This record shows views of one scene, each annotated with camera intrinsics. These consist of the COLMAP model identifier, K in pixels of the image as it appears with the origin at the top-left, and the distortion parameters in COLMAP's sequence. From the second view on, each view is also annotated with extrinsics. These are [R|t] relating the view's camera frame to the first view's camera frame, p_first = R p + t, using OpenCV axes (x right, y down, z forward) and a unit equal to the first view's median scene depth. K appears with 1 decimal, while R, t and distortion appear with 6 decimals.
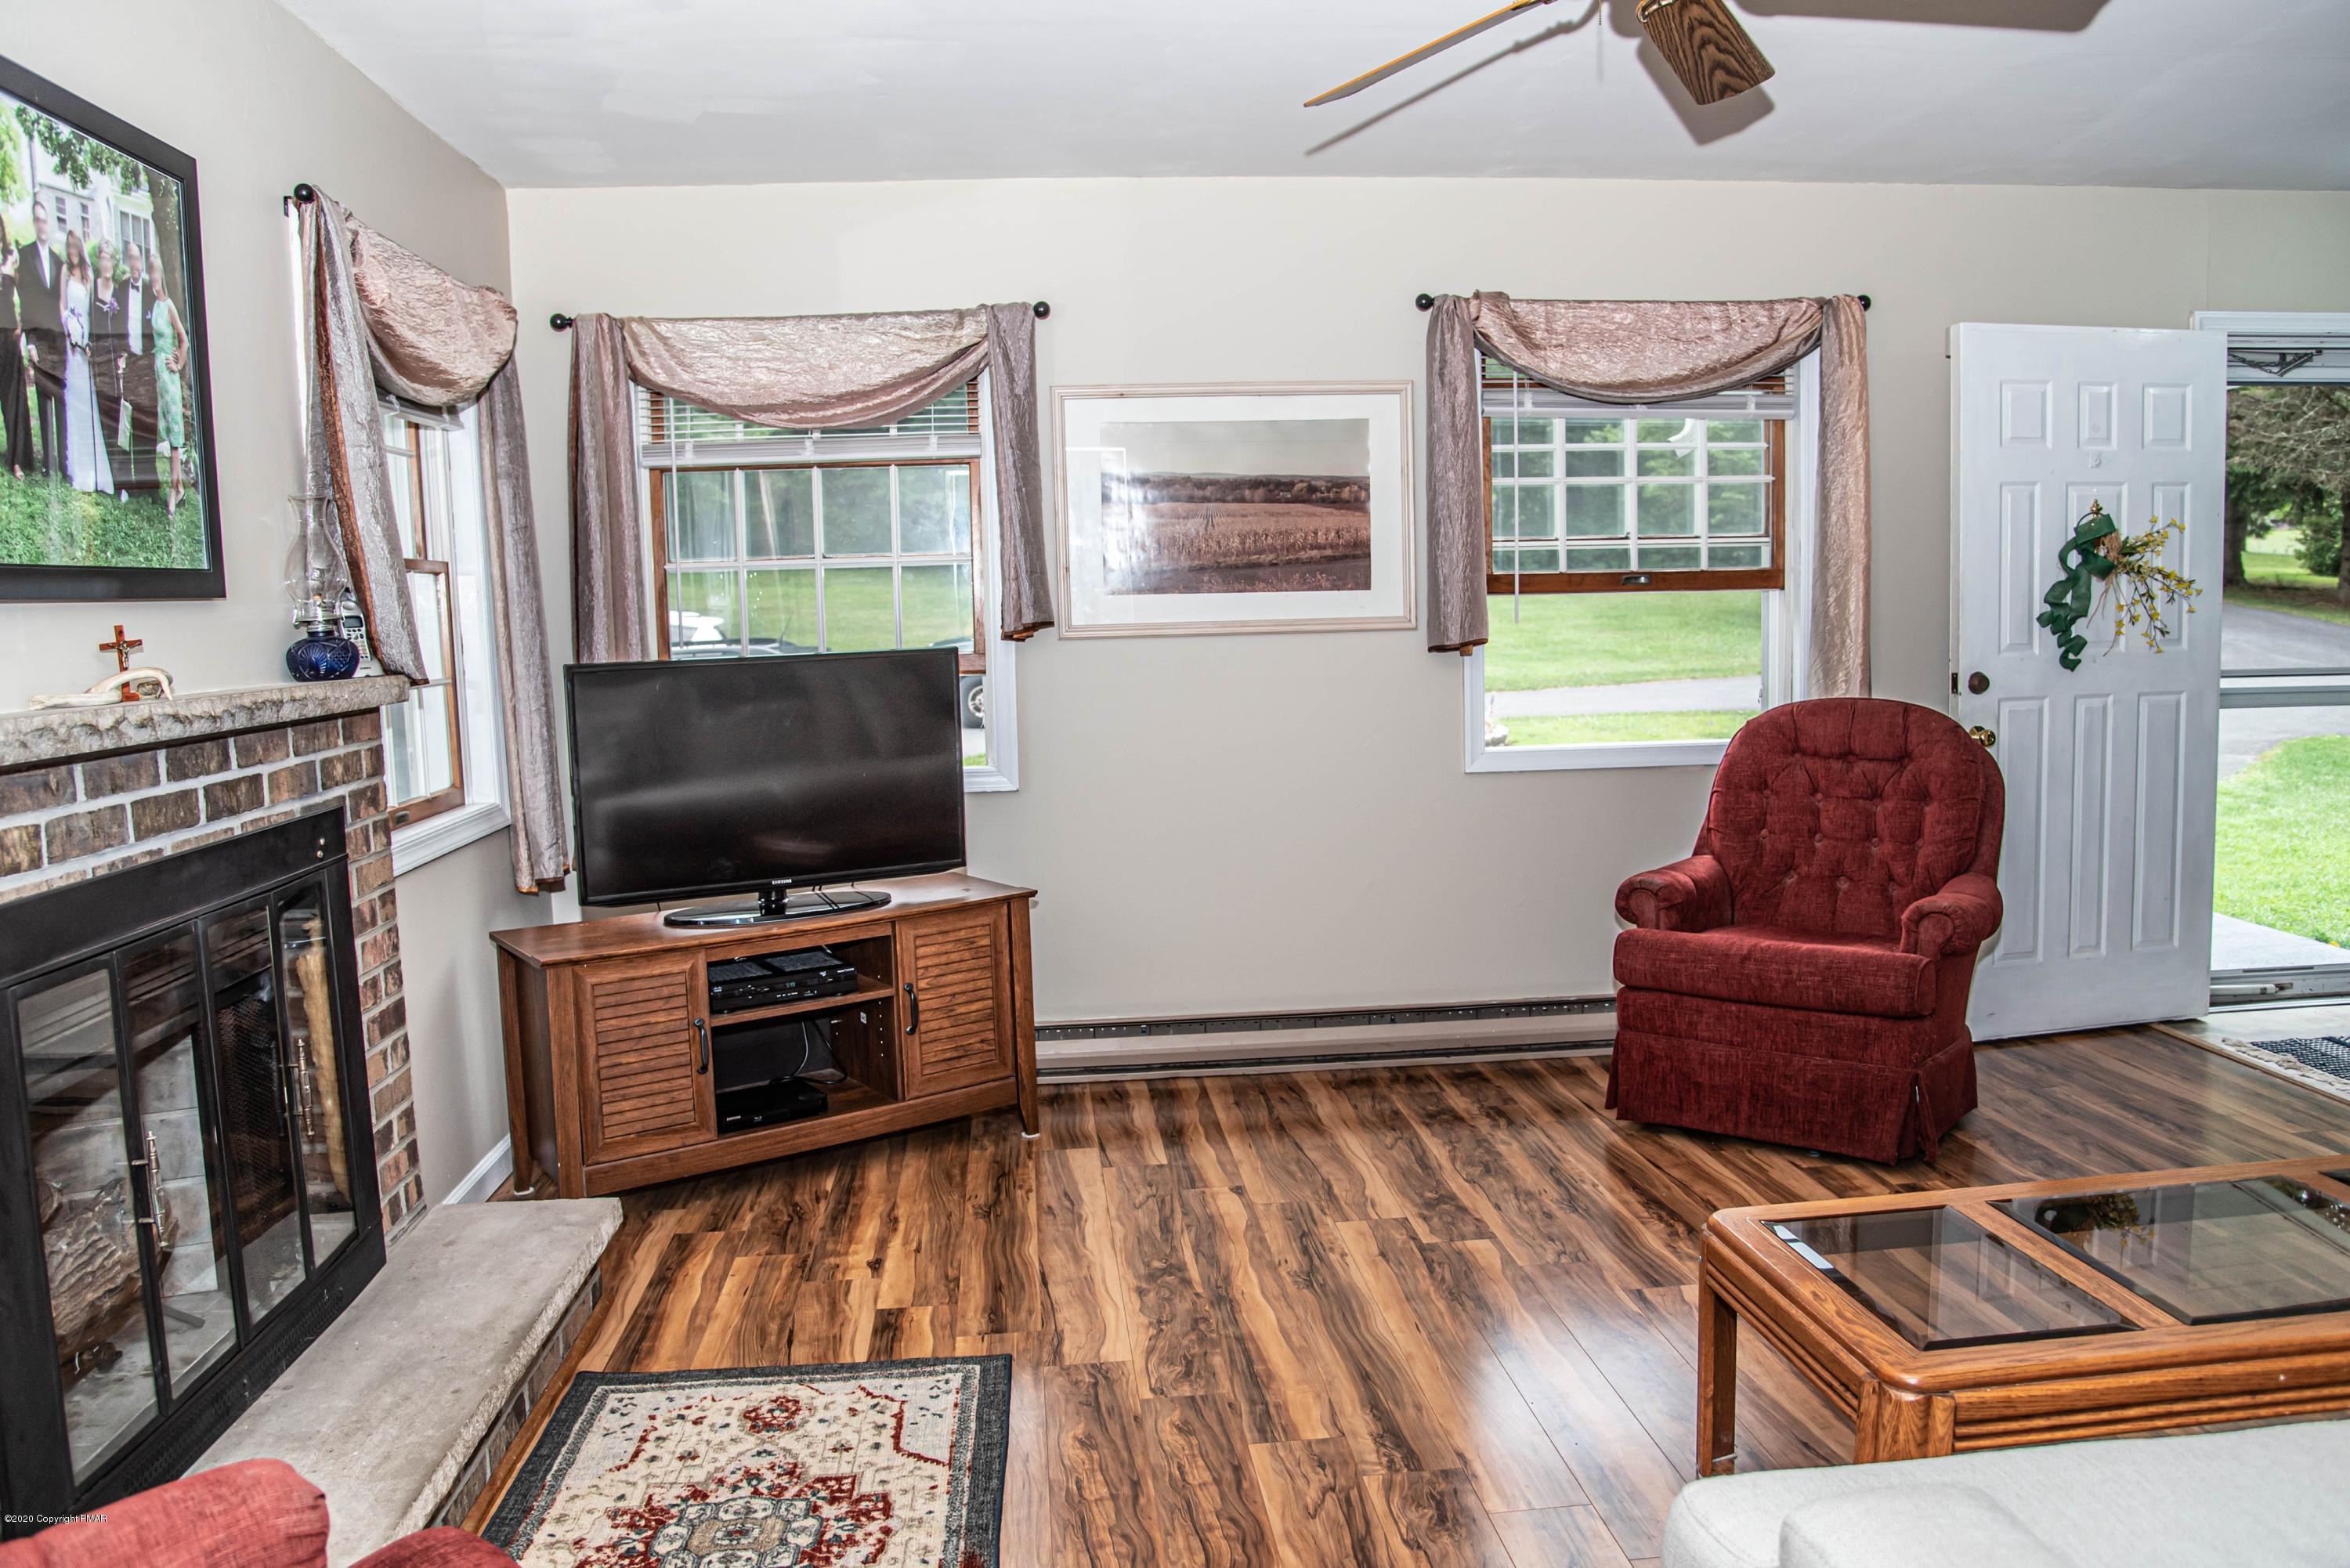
lens RADIAL K [[1743.3, 0, 1174.0], [0, 1743.3, 792.3], [0, 0, 1]] dist [-0.114038, 0.043135]
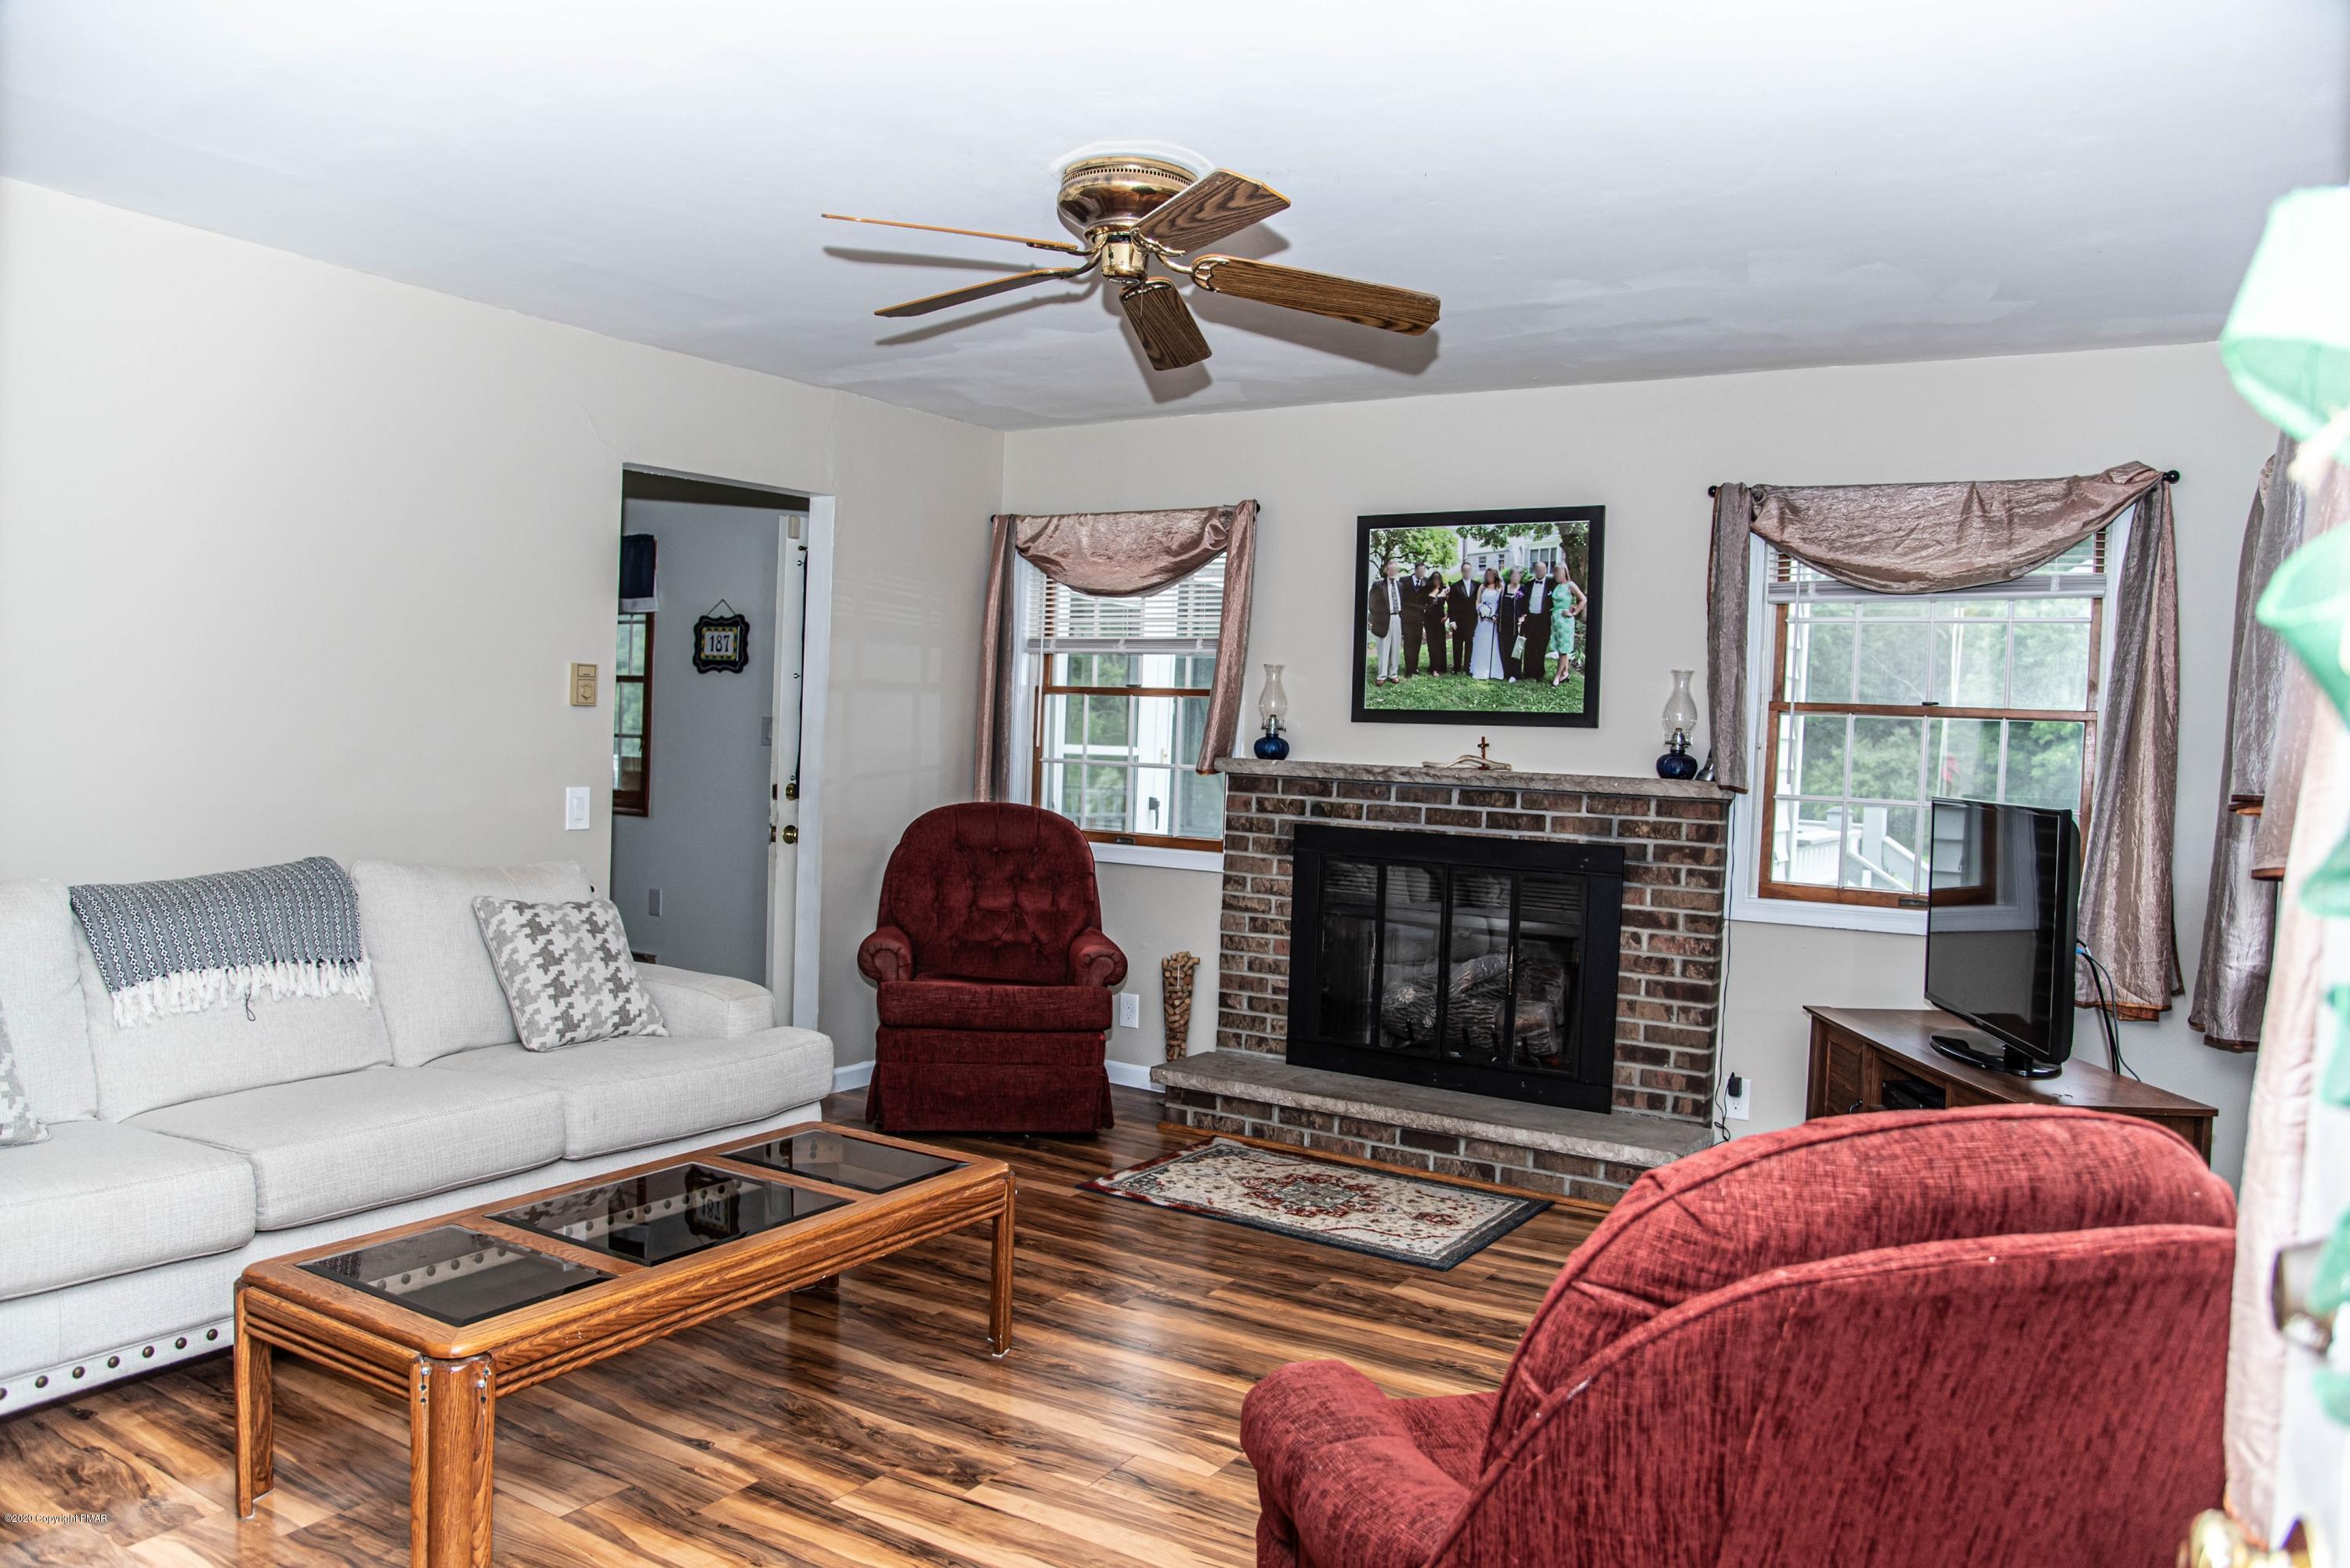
lens RADIAL K [[1743.3, 0, 1172.4], [0, 1743.3, 782.7], [0, 0, 1]] dist [-0.114038, 0.043135]
pose [[-0.632419, 0.027411, -0.774142, 1.309644], [-0.102727, 0.987579, 0.118889, -0.245267], [0.767785, 0.154713, -0.621748, 1.915549]]
